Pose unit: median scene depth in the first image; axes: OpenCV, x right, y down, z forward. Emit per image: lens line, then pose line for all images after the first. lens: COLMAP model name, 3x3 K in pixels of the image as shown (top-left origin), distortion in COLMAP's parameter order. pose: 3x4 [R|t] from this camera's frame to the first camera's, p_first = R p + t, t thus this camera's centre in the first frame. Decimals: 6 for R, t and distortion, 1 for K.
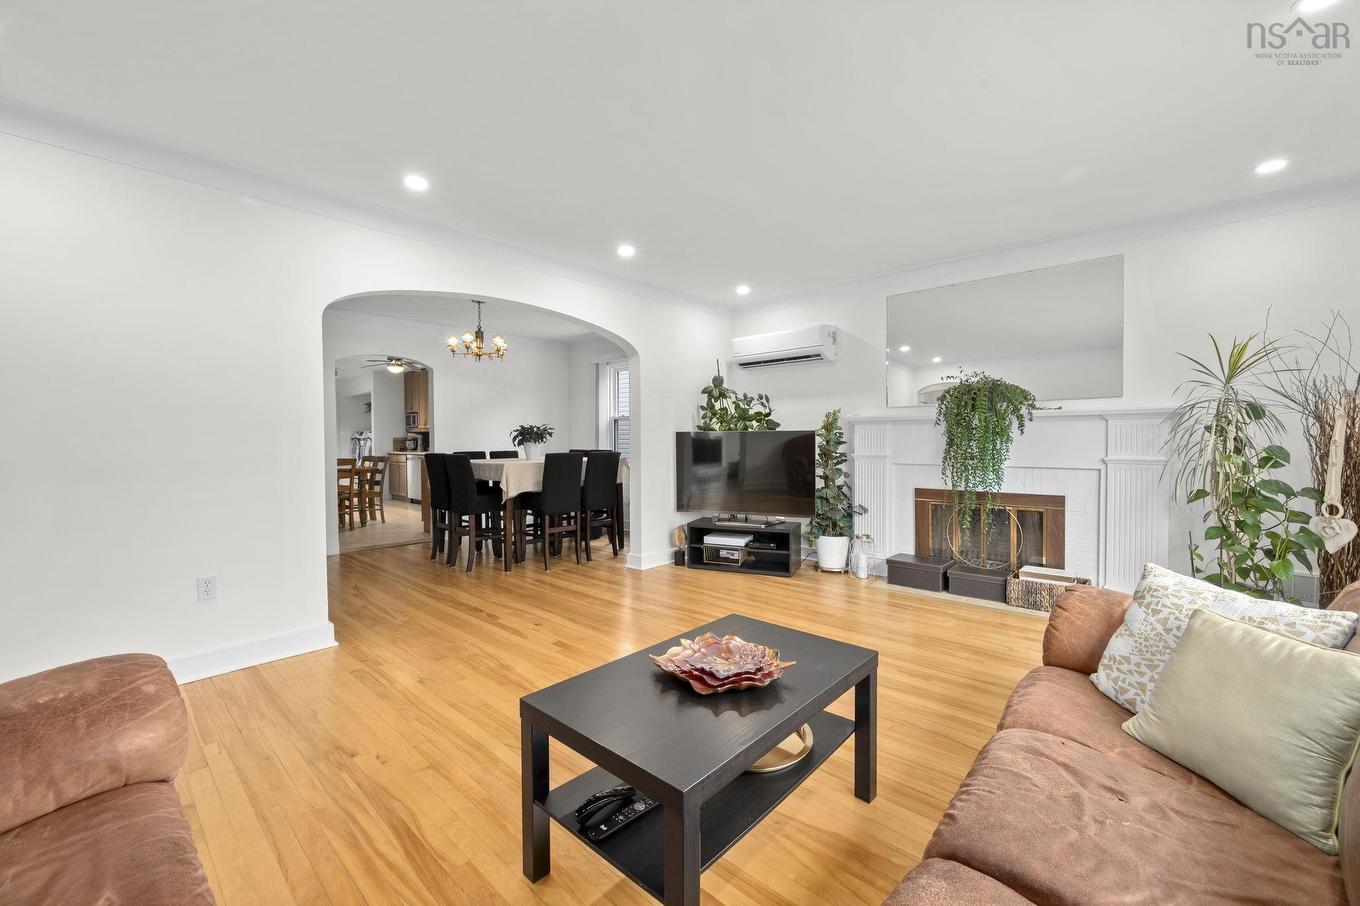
lens RADIAL K [[542.9, 0, 680.0], [0, 542.9, 453.0], [0, 0, 1]] dist [0.000944, 0.000105]
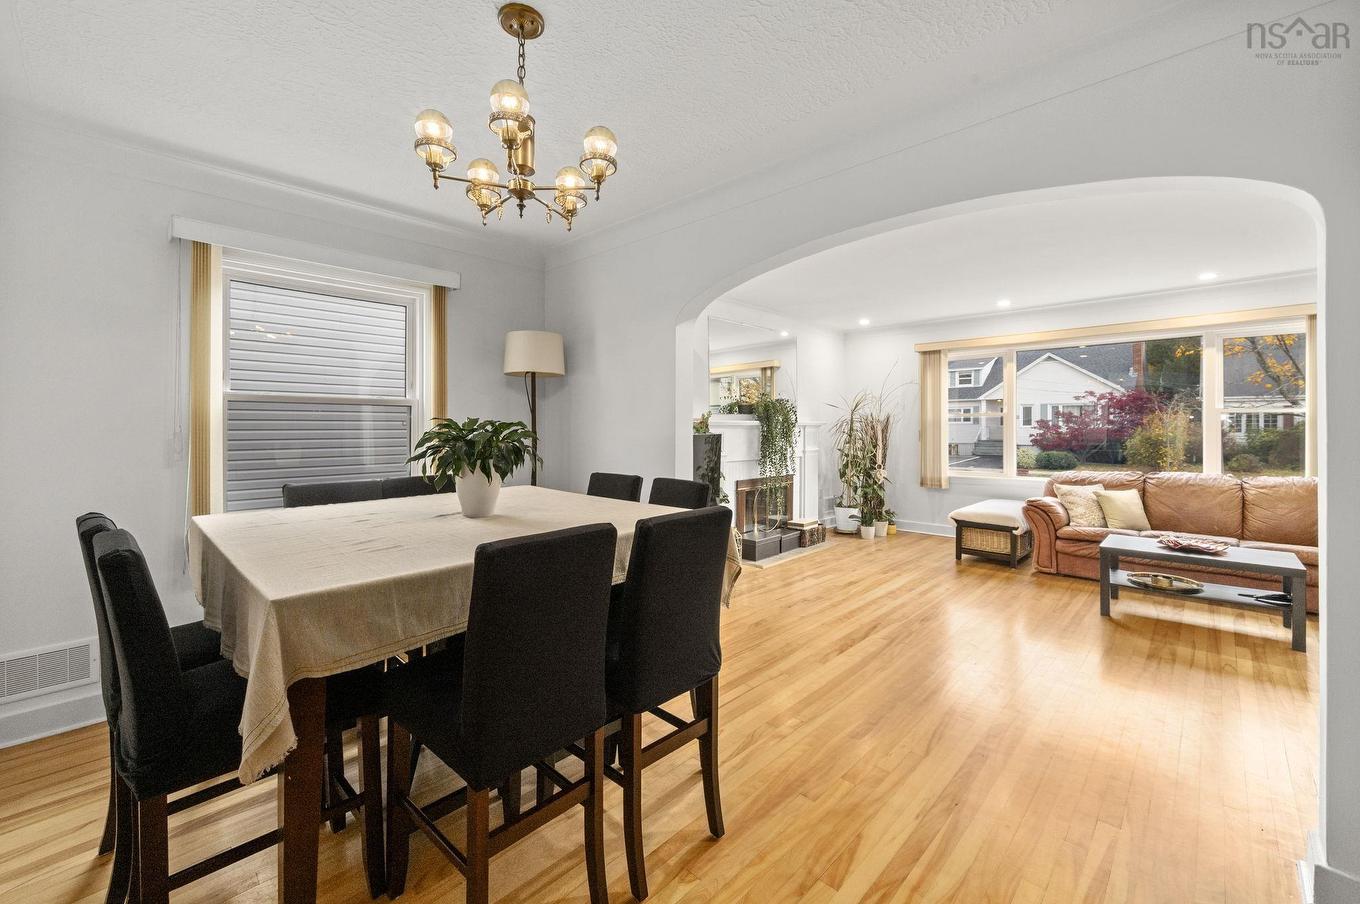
lens RADIAL K [[550.2, 0, 677.2], [0, 550.2, 429.7], [0, 0, 1]] dist [-0.000522, 0.000046]
pose [[0.032211, -0.000597, 0.999481, -0.873203], [0.024576, 0.999698, -0.000195, -0.056818], [-0.999179, 0.024569, 0.032216, 1.169492]]
